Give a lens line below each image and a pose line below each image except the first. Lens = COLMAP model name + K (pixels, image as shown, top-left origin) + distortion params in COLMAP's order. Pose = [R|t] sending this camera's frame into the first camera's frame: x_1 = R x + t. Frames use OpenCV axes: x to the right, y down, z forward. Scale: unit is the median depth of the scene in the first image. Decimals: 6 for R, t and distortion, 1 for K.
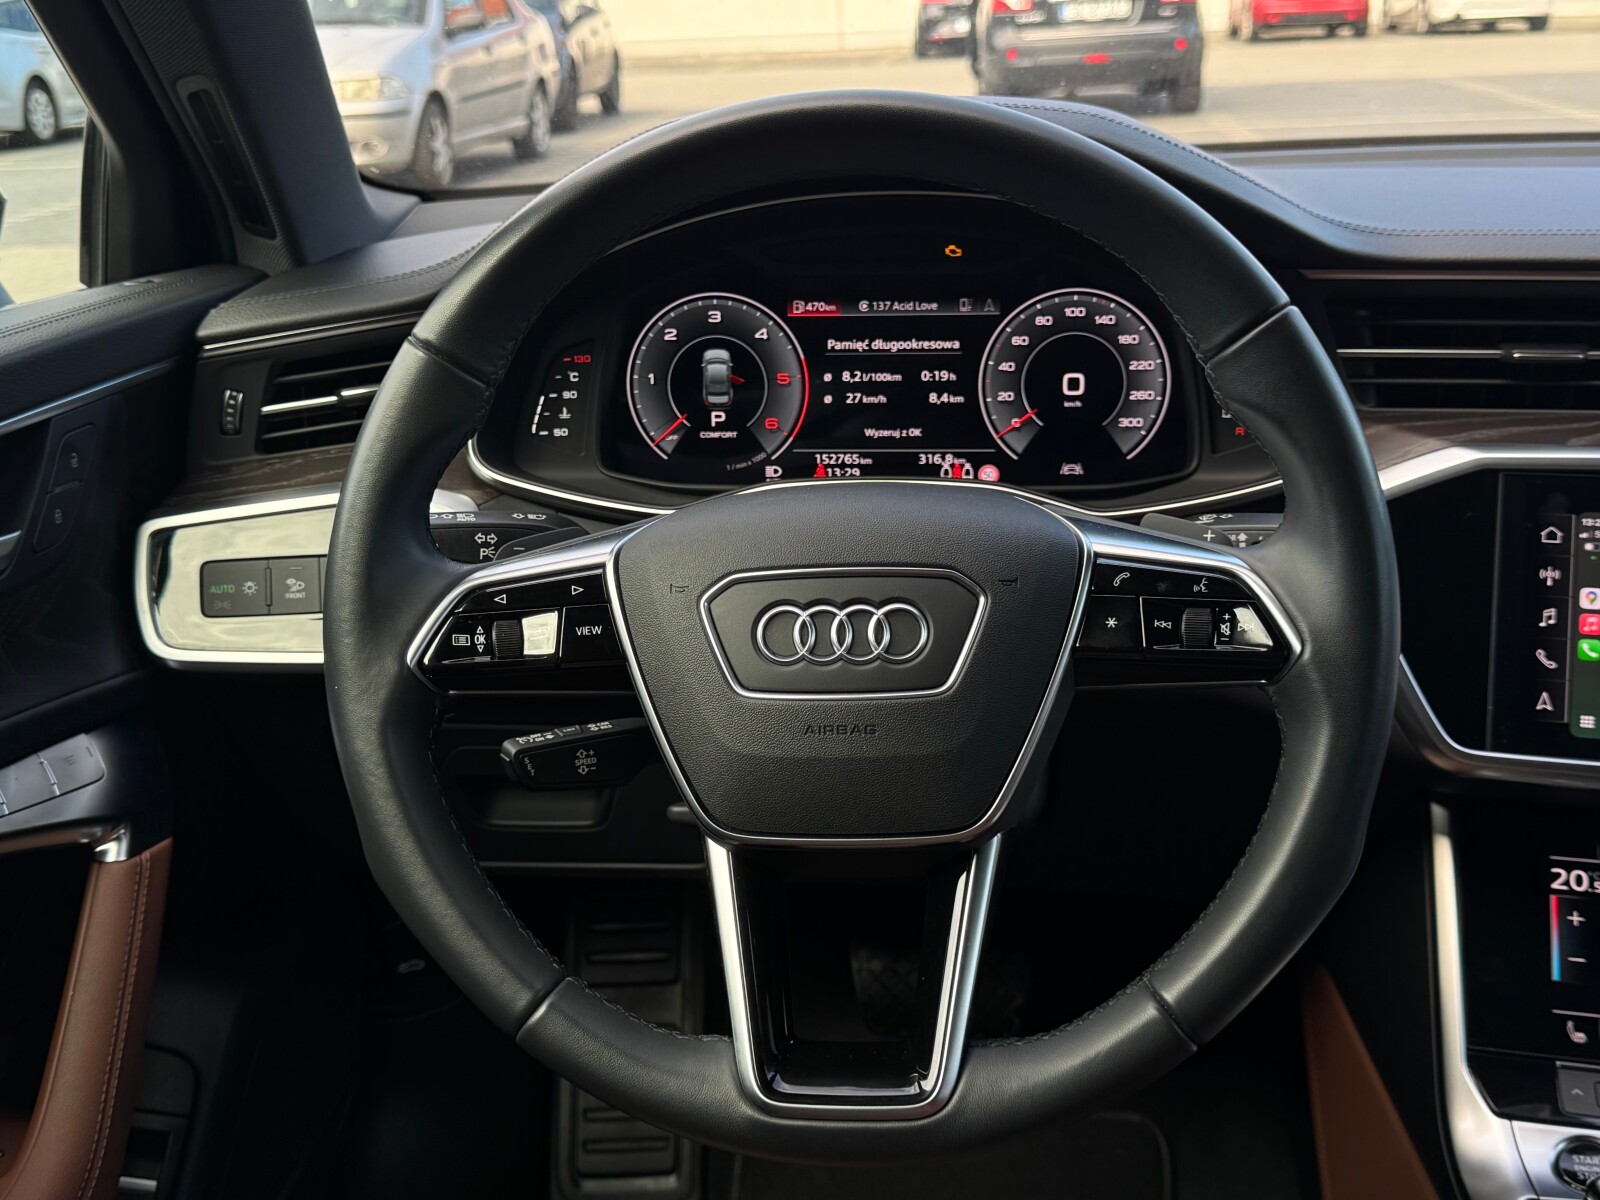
lens RADIAL K [[1785.1, 0, 818.7], [0, 1785.1, 612.4], [0, 0, 1]] dist [0.086810, 0.000000]
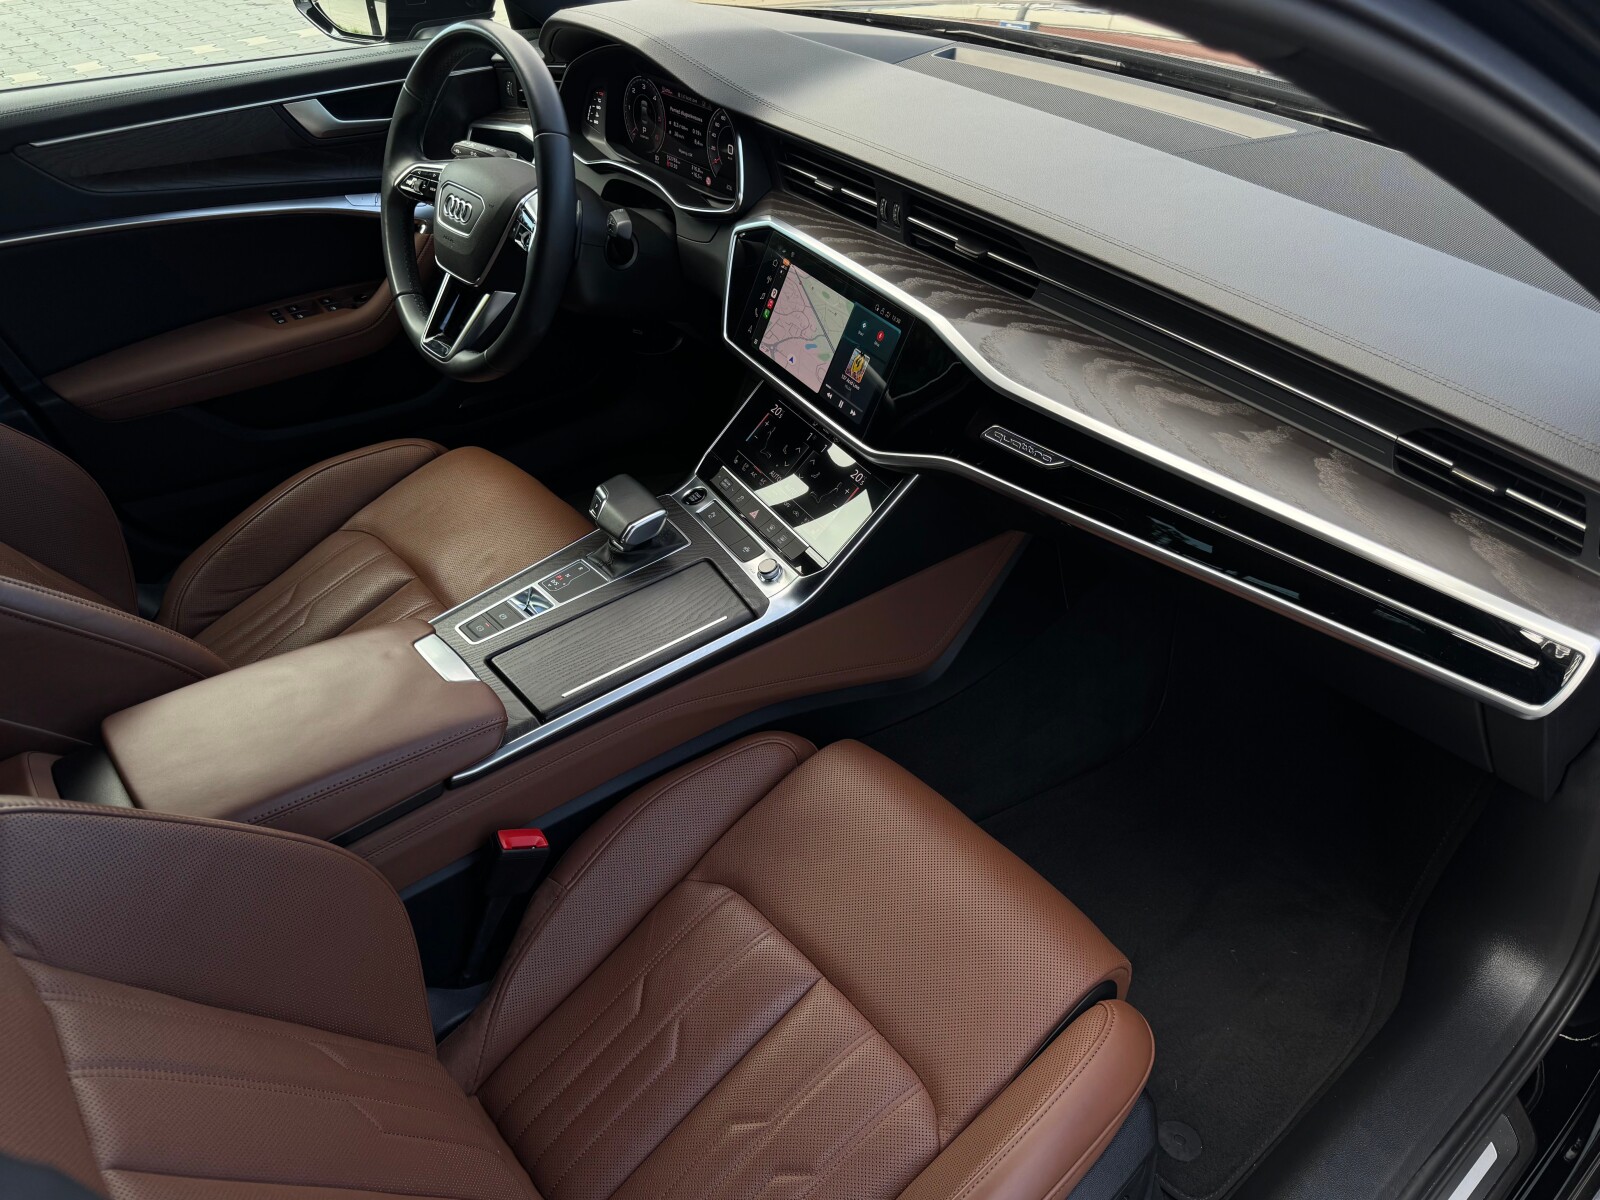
lens RADIAL K [[1170.2, 0, 795.8], [0, 1170.2, 612.5], [0, 0, 1]] dist [0.005861, -0.013075]
pose [[0.708099, 0.451489, -0.542911, 1.321827], [-0.235641, 0.875890, 0.421059, -0.264884], [0.665634, -0.170220, 0.726606, -0.160427]]
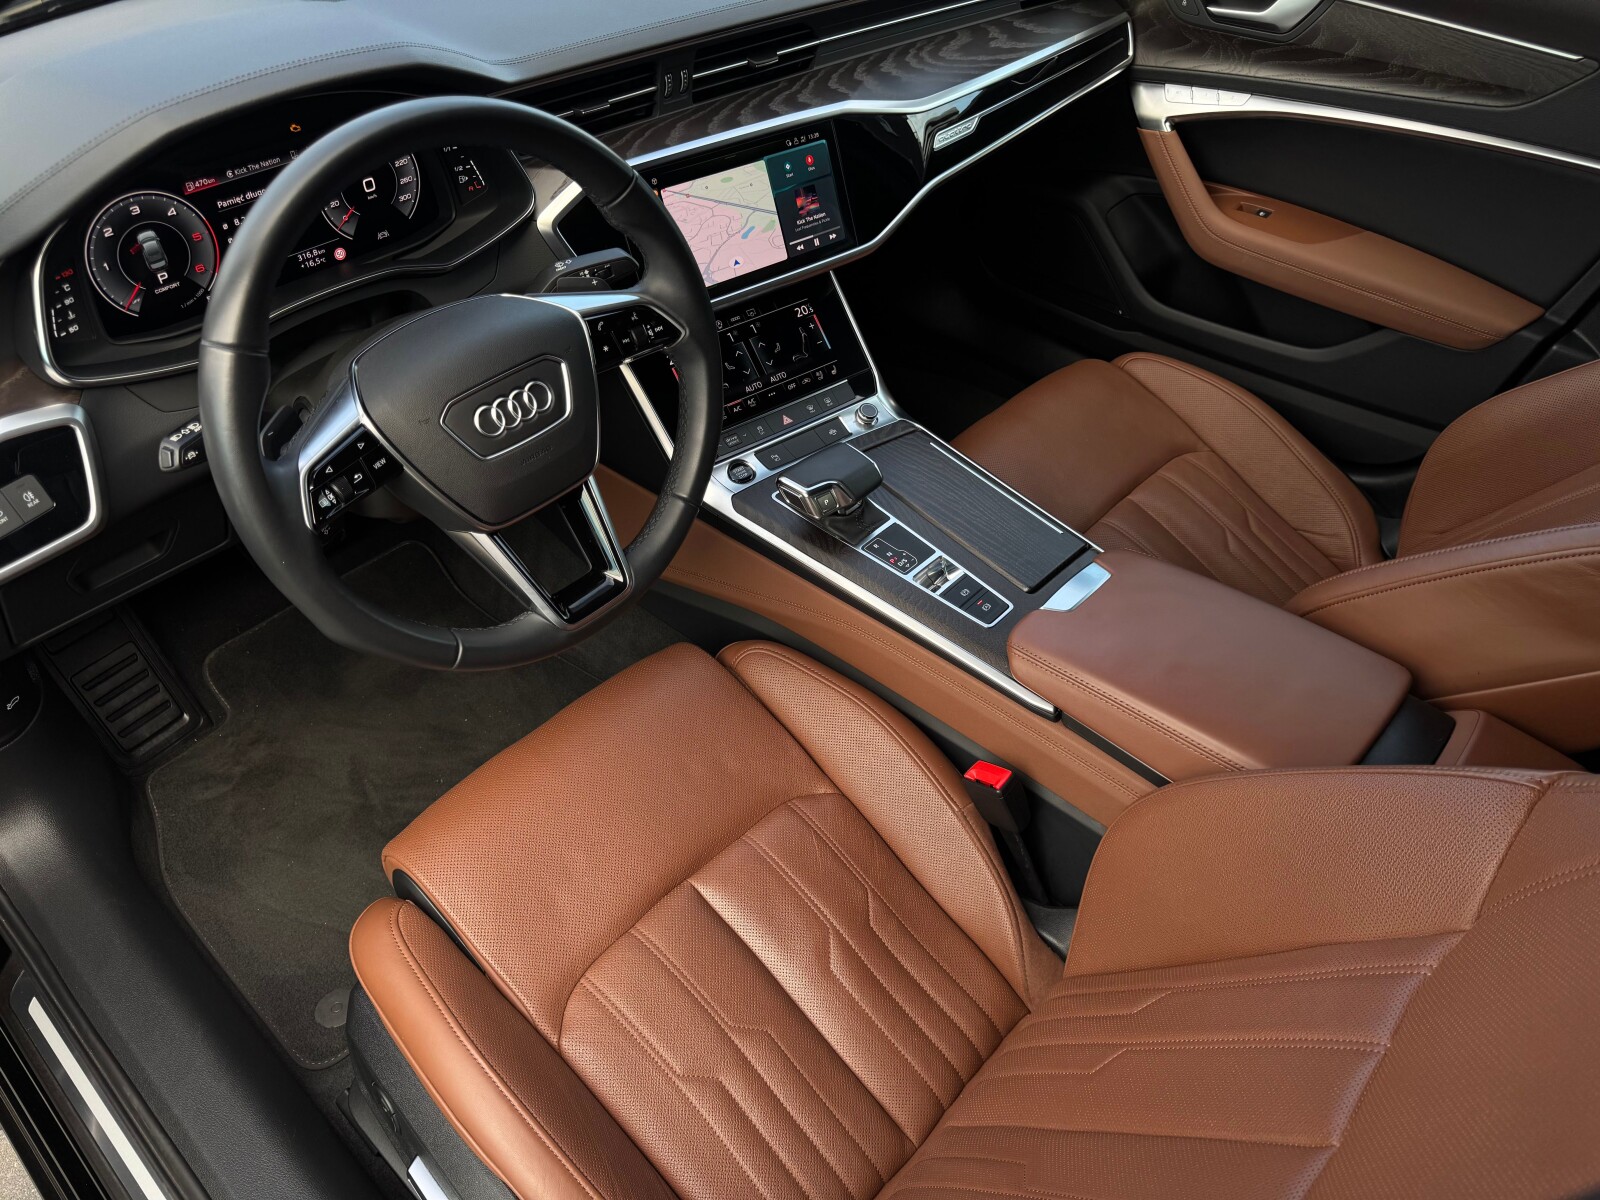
lens RADIAL K [[1119.5, 0, 787.1], [0, 1119.5, 611.8], [0, 0, 1]] dist [0.023835, -0.043717]
pose [[0.610680, -0.524536, 0.593238, -0.447904], [0.208085, 0.829122, 0.518900, -0.260789], [-0.764048, -0.193438, 0.615477, -0.008068]]
